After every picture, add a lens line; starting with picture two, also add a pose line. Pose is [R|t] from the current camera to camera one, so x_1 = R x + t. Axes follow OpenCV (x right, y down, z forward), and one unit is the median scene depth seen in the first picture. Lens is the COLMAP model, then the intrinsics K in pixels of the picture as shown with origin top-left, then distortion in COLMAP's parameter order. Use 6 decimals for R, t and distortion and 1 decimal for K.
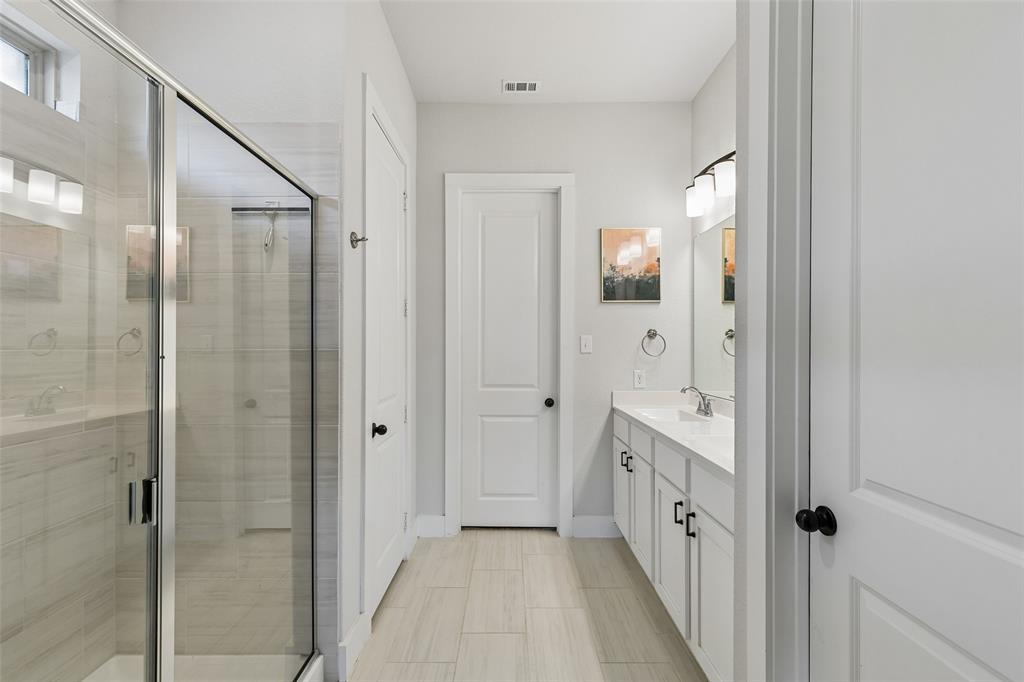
lens RADIAL K [[464.7, 0, 512.0], [0, 464.7, 341.0], [0, 0, 1]] dist [-0.001676, -0.000133]
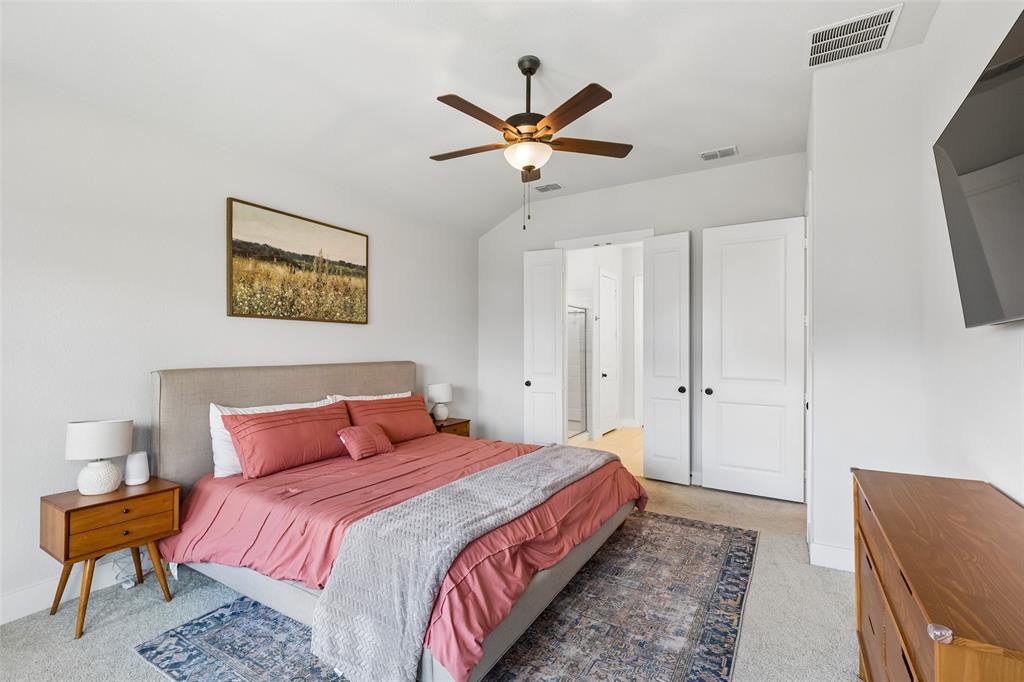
lens RADIAL K [[460.6, 0, 511.0], [0, 460.6, 347.5], [0, 0, 1]] dist [0.006227, -0.000008]
pose [[0.850610, -0.005782, -0.525765, 0.571777], [0.009394, 0.999947, 0.004202, -0.012387], [0.525713, -0.008513, 0.850619, -1.397494]]
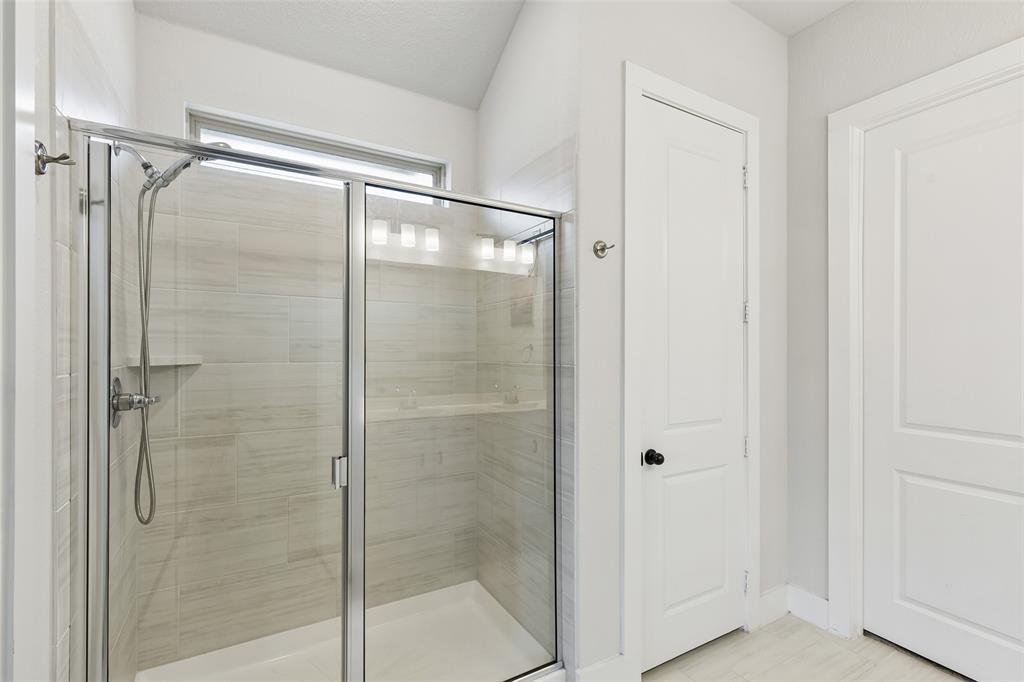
lens RADIAL K [[460.6, 0, 511.0], [0, 460.6, 347.5], [0, 0, 1]] dist [0.006227, -0.000008]
pose [[0.486977, -0.003509, -0.873408, 0.234394], [0.008195, 0.999966, 0.000552, -0.013152], [0.873376, -0.007427, 0.486989, 0.237020]]
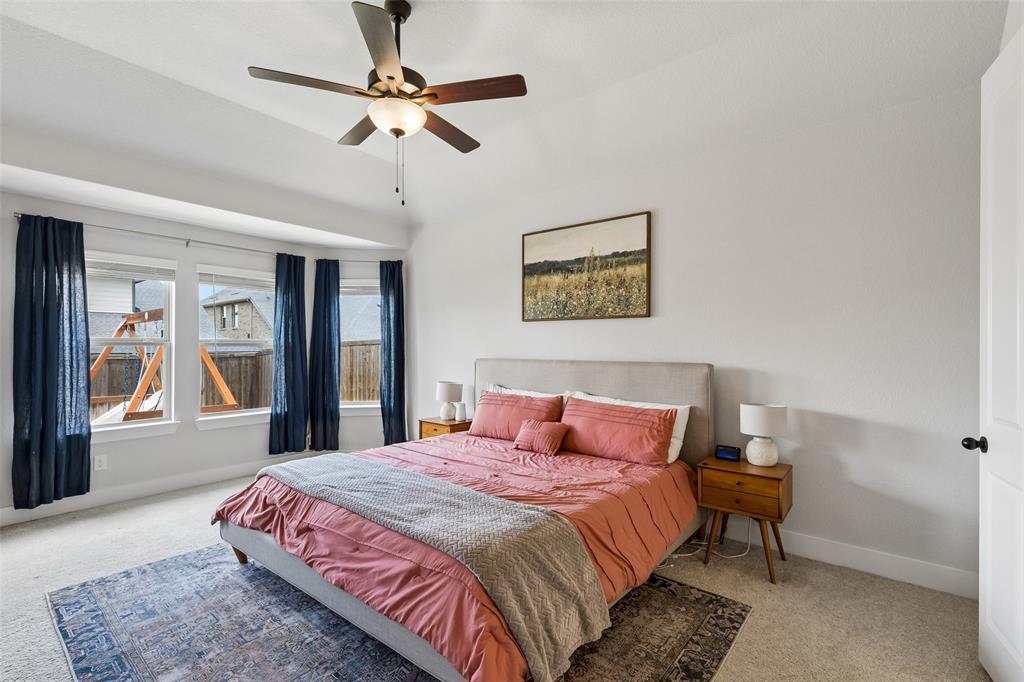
lens RADIAL K [[460.6, 0, 511.0], [0, 460.6, 347.5], [0, 0, 1]] dist [0.006227, -0.000008]
pose [[-0.639327, -0.004006, -0.768925, 0.595920], [0.002388, 0.999971, -0.007195, 0.003617], [0.768931, -0.006436, -0.639299, -0.065290]]
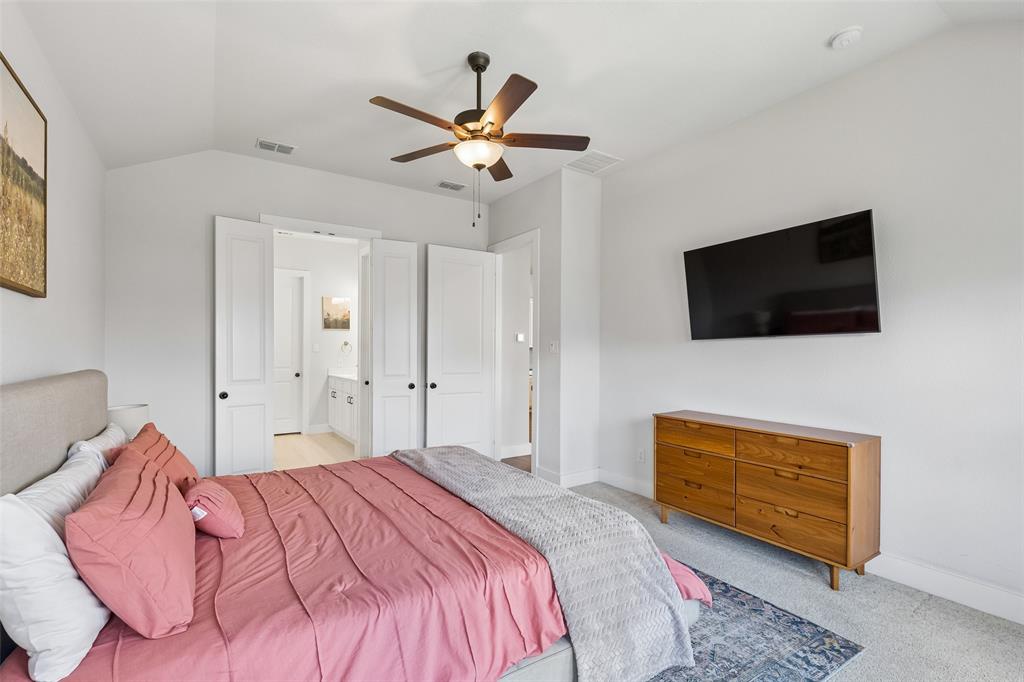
lens RADIAL K [[462.8, 0, 510.8], [0, 462.8, 347.1], [0, 0, 1]] dist [0.005363, 0.000023]
pose [[0.844147, 0.000513, 0.536111, -0.247290], [-0.003773, 0.999980, 0.004984, -0.012340], [-0.536098, -0.006230, 0.844133, -1.406696]]
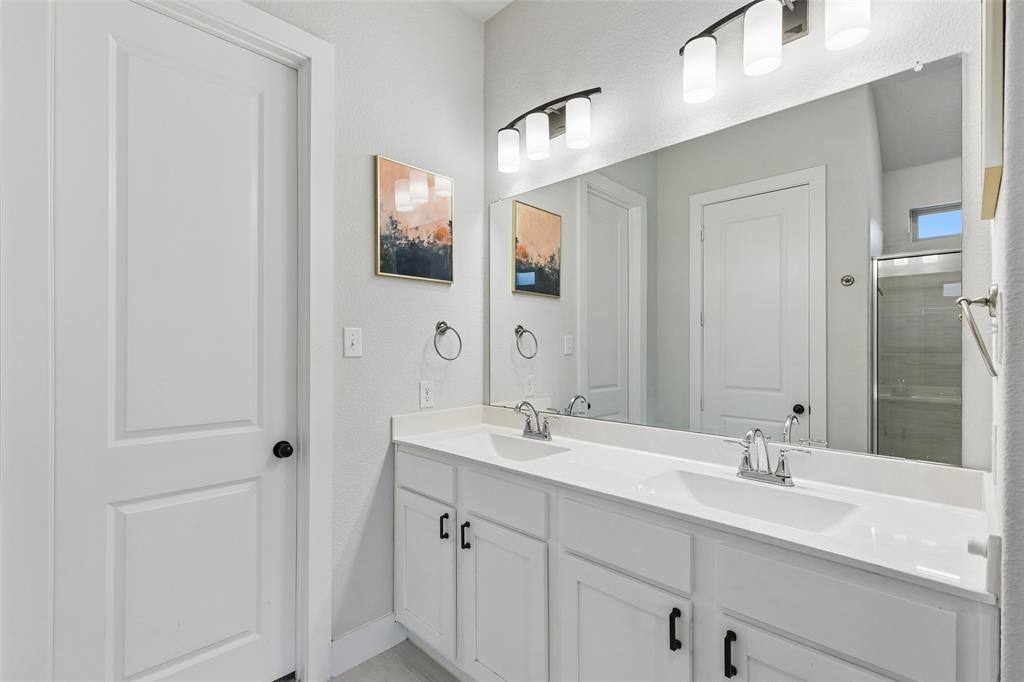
lens RADIAL K [[457.2, 0, 513.2], [0, 457.2, 345.6], [0, 0, 1]] dist [0.001673, -0.000102]
pose [[0.704647, 0.001281, 0.709557, -0.112121], [-0.007397, 0.999957, 0.005541, 0.006324], [-0.709519, -0.009153, 0.704627, 0.441501]]
